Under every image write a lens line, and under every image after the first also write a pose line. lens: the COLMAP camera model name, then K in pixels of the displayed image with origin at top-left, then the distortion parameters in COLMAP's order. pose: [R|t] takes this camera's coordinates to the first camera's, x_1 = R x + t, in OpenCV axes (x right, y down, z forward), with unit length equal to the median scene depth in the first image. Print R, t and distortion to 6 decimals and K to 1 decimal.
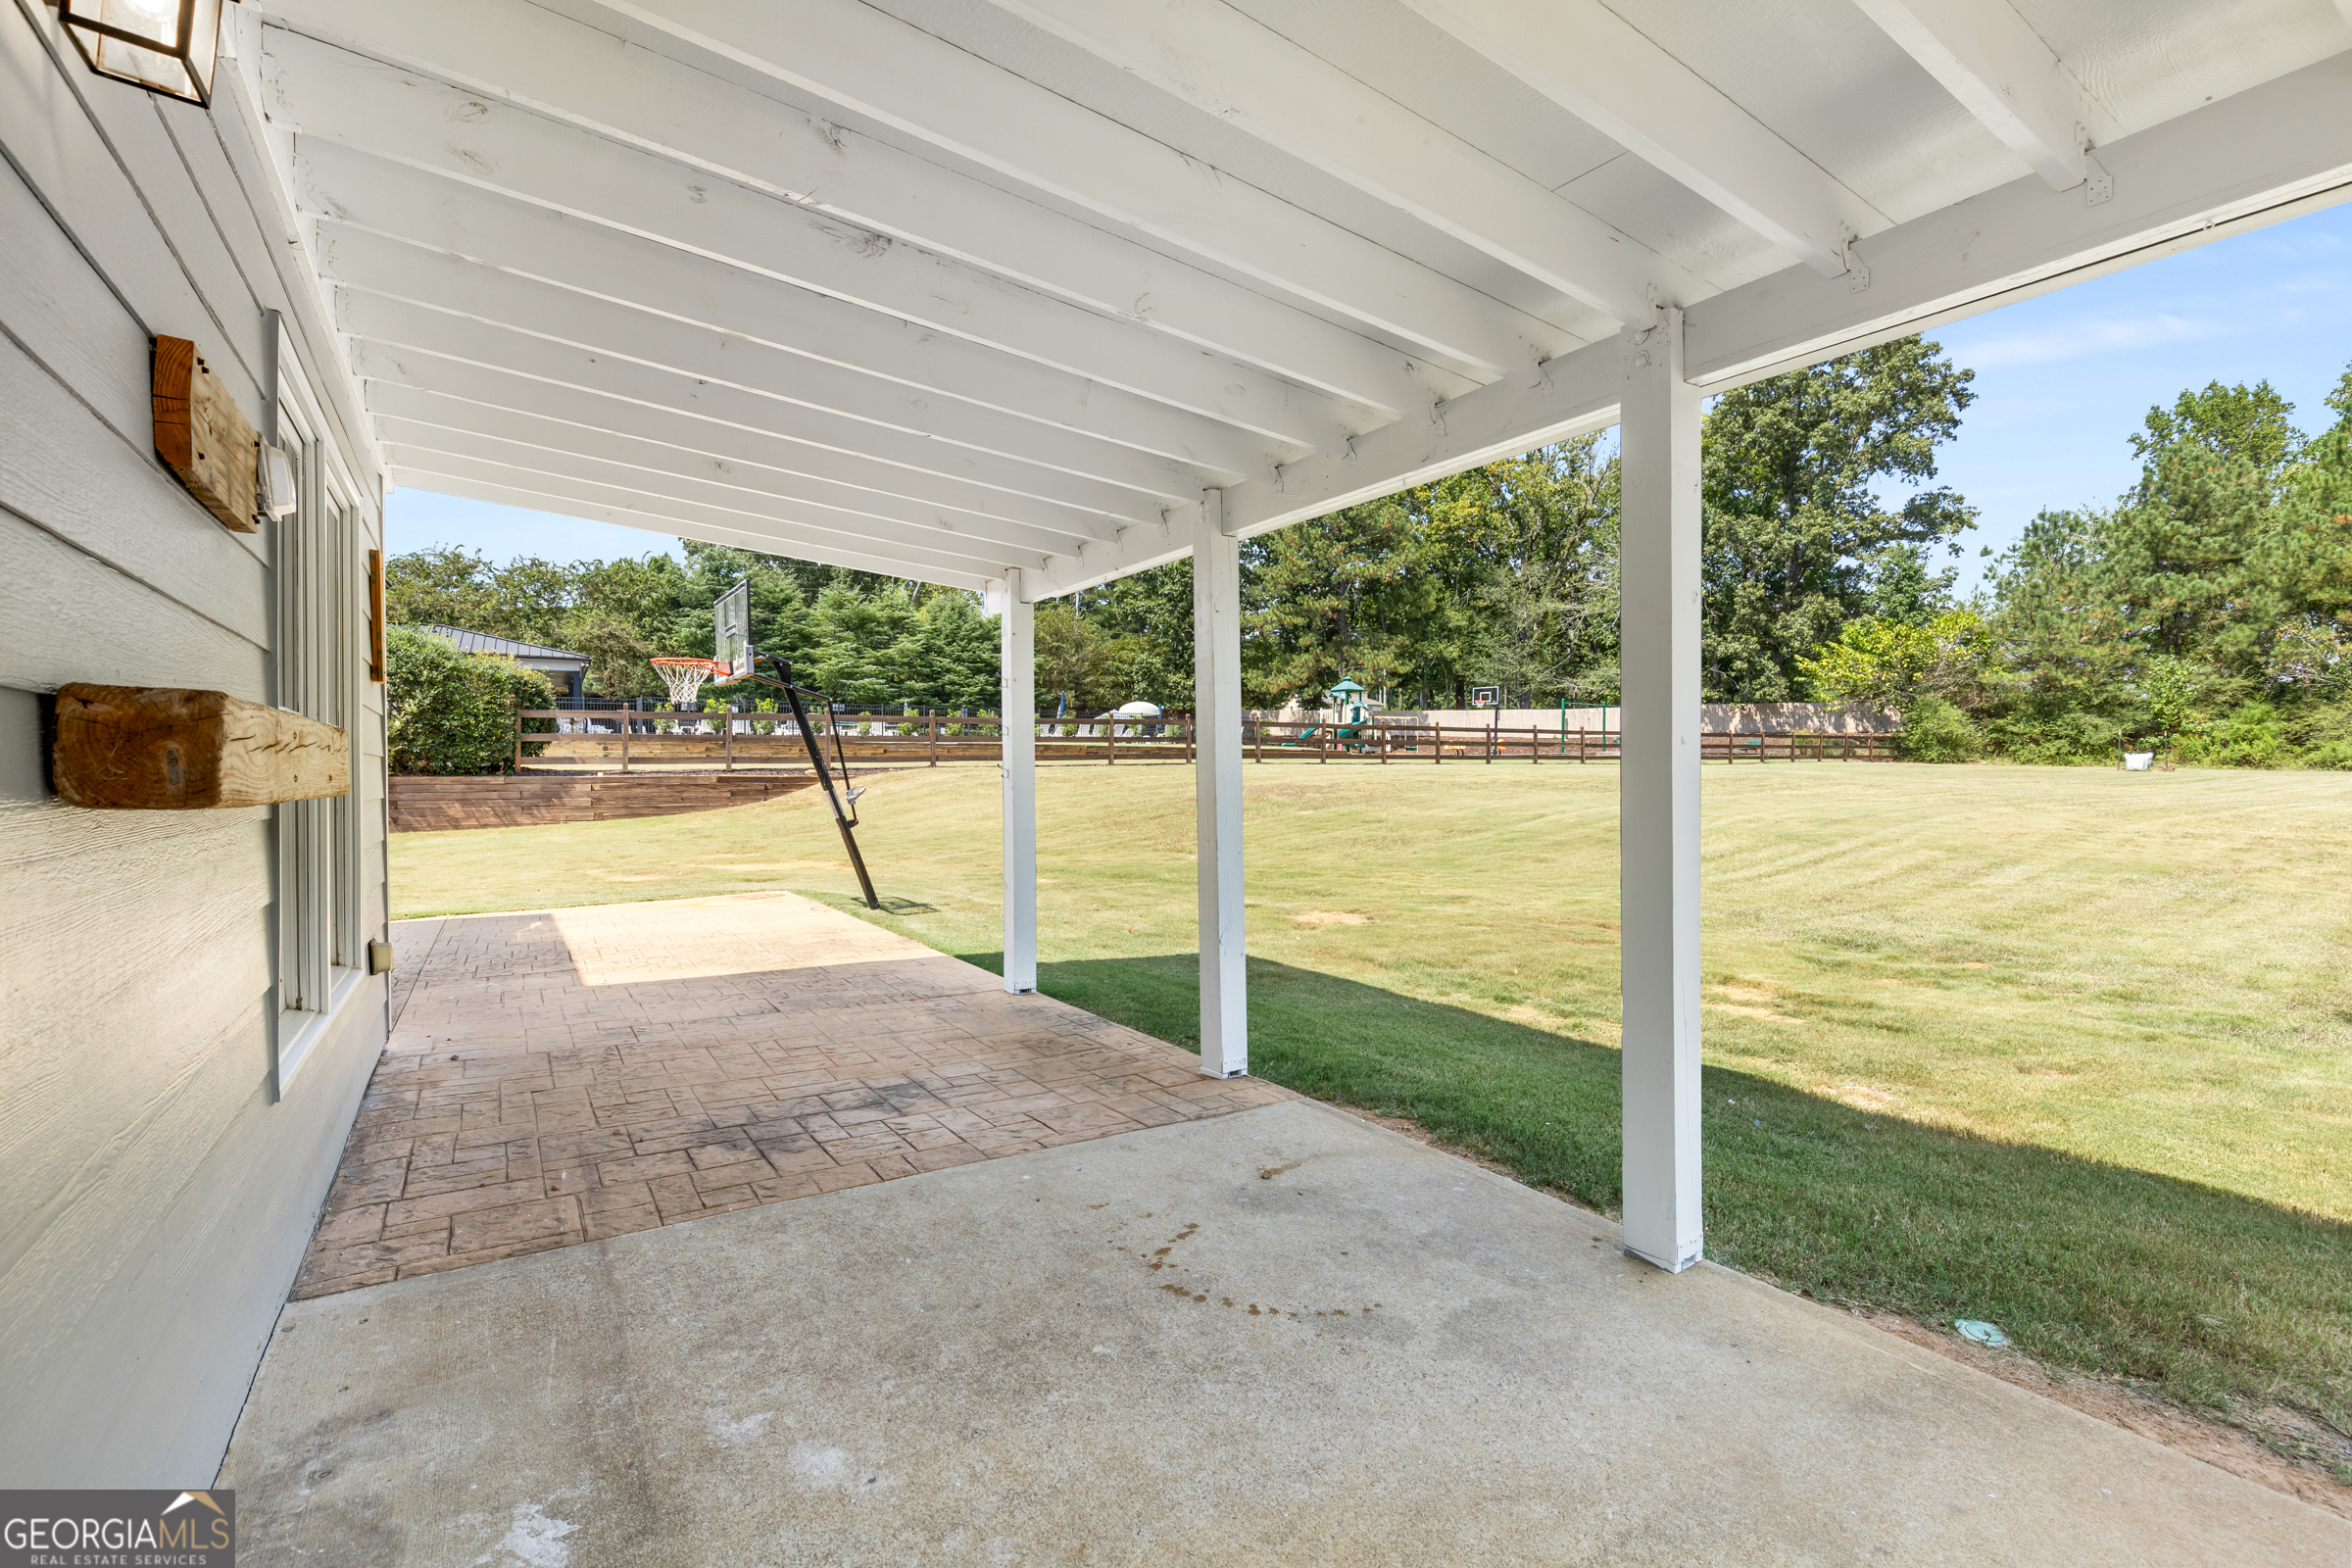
lens RADIAL K [[1066.3, 0, 1183.2], [0, 1066.3, 780.1], [0, 0, 1]] dist [0.007638, -0.002012]
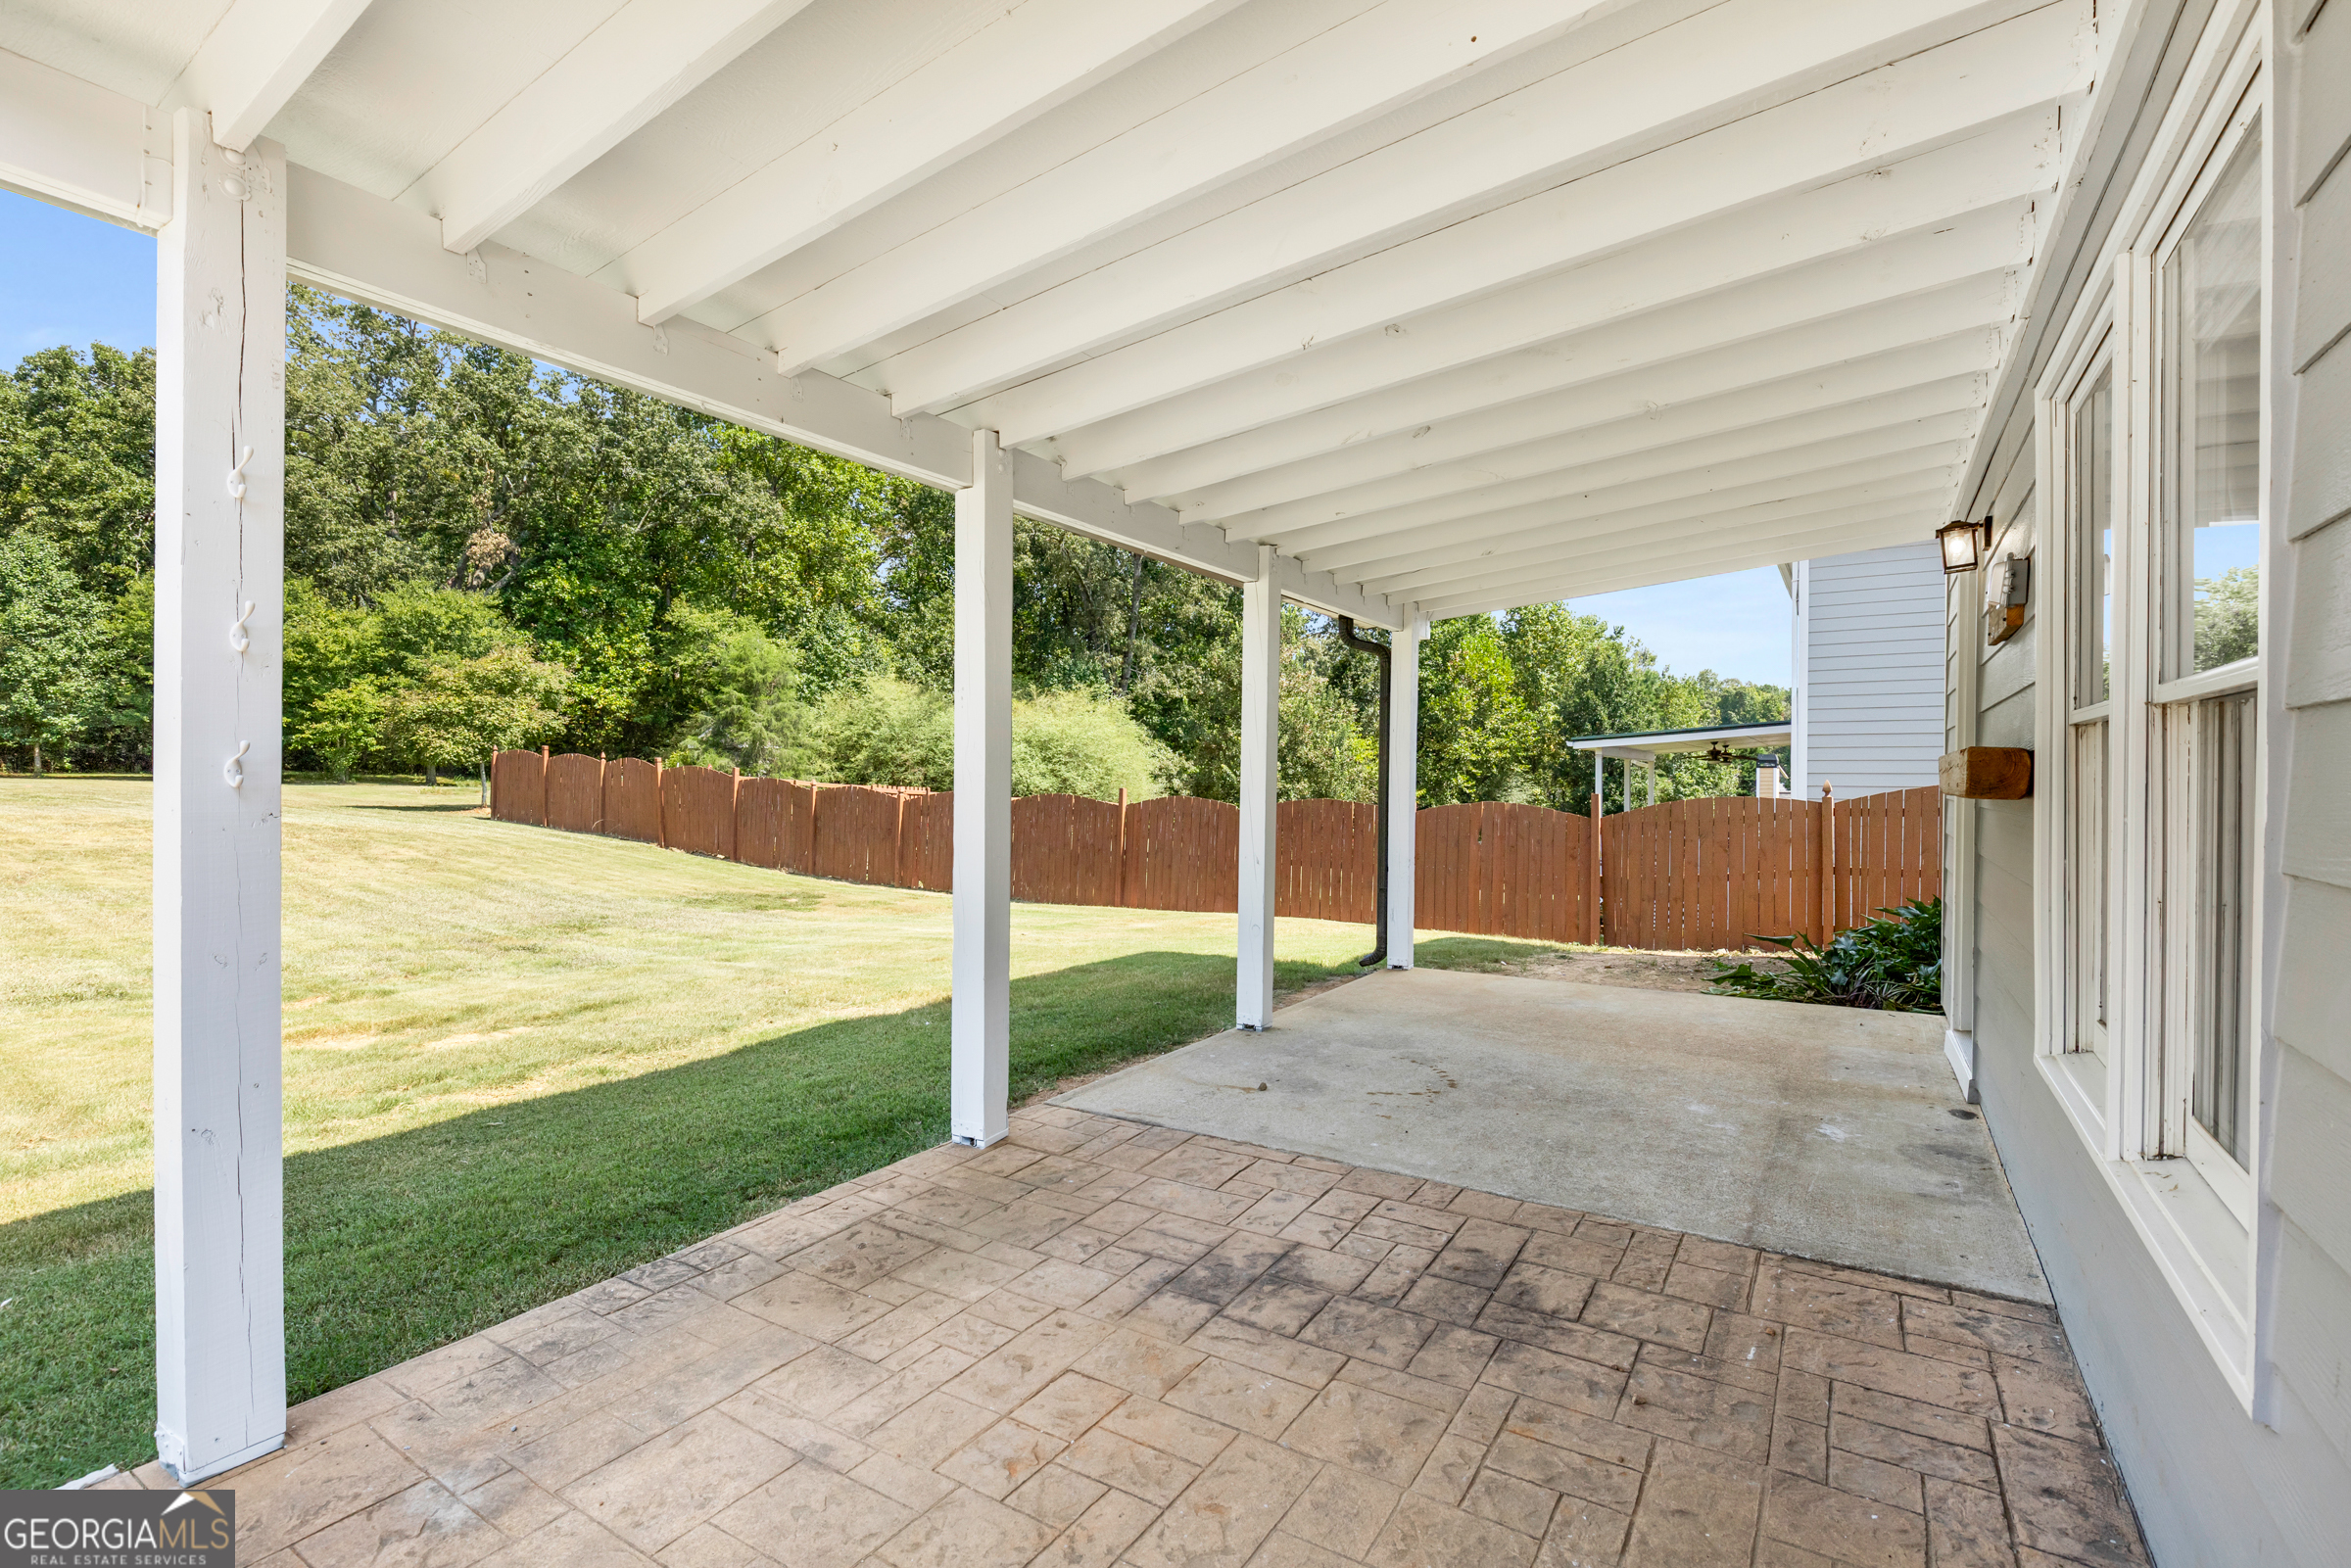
lens RADIAL K [[1065.8, 0, 1176.8], [0, 1065.8, 780.9], [0, 0, 1]] dist [0.007638, -0.002012]
pose [[-0.417063, -0.004895, 0.908864, -0.895769], [-0.001358, 0.999988, 0.004762, -0.008643], [-0.908876, 0.000752, -0.417065, 1.384557]]
